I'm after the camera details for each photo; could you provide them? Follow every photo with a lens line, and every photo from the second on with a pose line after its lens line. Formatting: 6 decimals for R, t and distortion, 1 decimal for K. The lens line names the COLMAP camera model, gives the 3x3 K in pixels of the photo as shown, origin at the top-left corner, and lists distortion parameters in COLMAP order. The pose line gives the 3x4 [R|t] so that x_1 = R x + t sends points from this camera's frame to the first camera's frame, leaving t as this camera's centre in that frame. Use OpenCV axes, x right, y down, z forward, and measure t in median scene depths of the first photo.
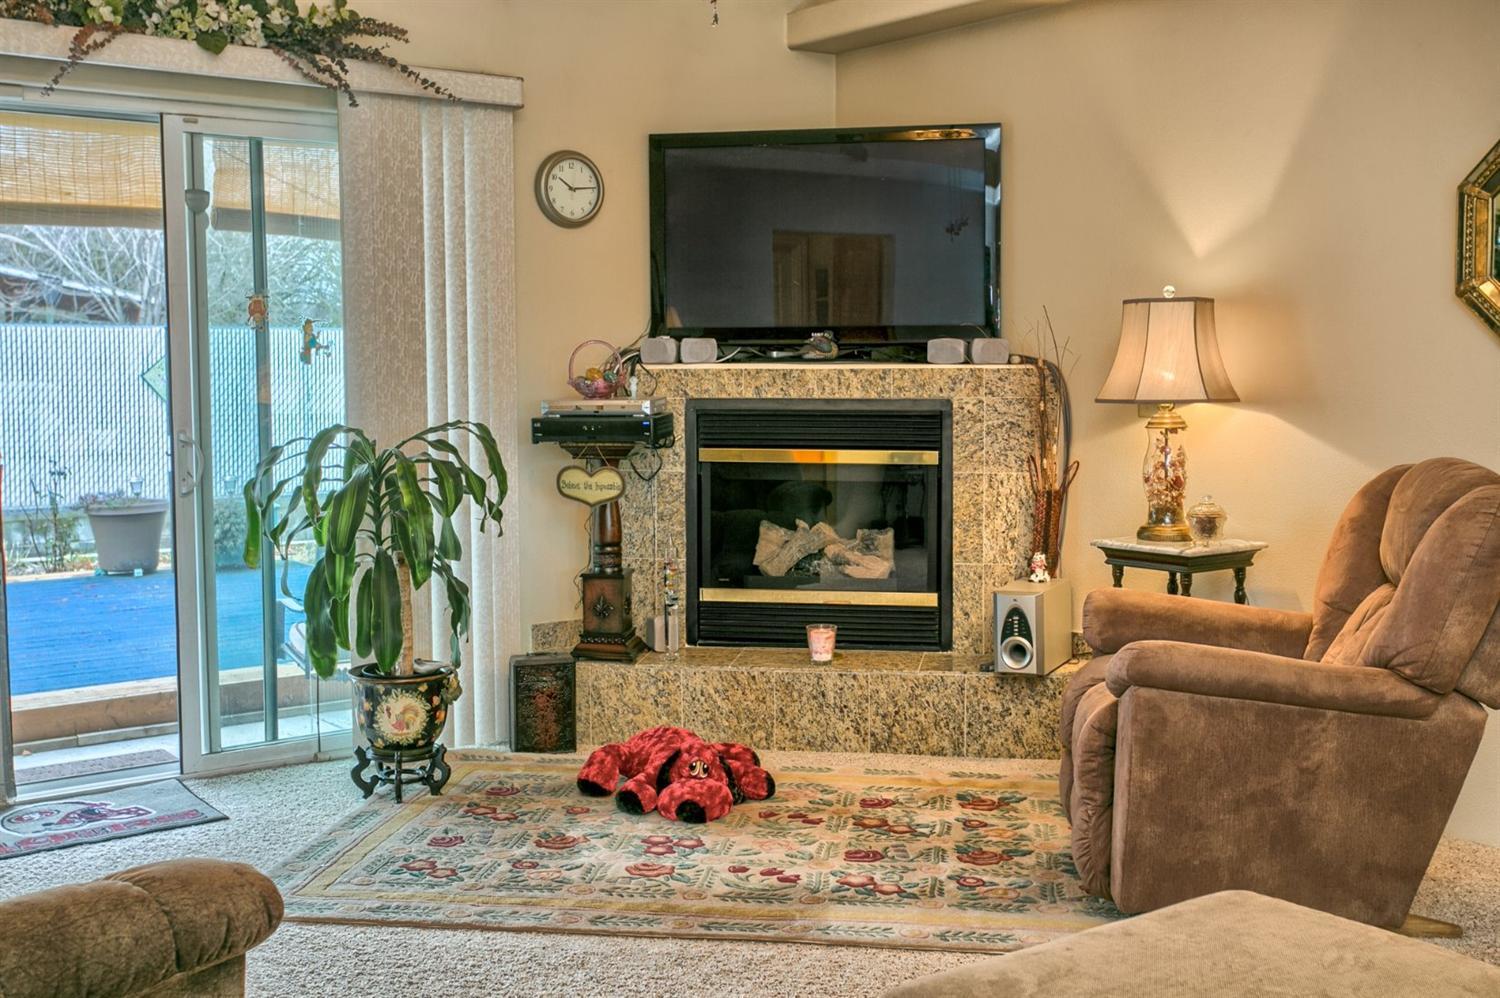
lens RADIAL K [[1550.8, 0, 751.7], [0, 1550.8, 525.5], [0, 0, 1]] dist [0.020845, 0.021758]
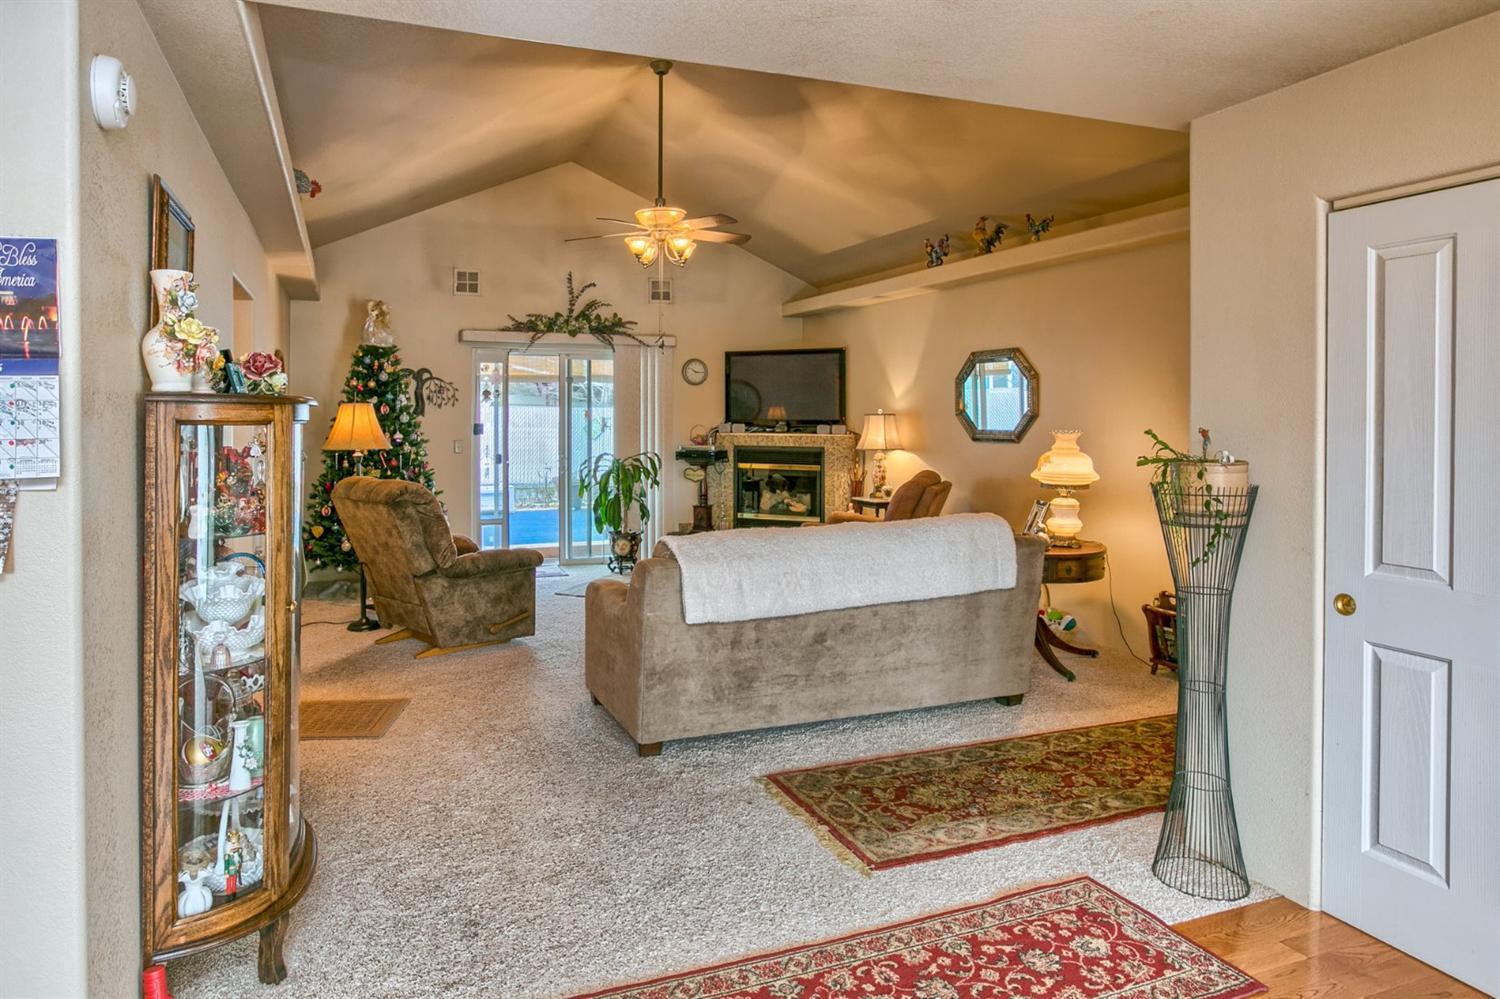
lens RADIAL K [[982.0, 0, 750.0], [0, 982.0, 499.5], [0, 0, 1]] dist [-0.000751, -0.000060]
pose [[0.967111, 0.028877, -0.252710, 0.459231], [-0.032068, 0.999449, -0.008513, 0.032412], [0.252325, 0.016337, 0.967505, -0.747216]]
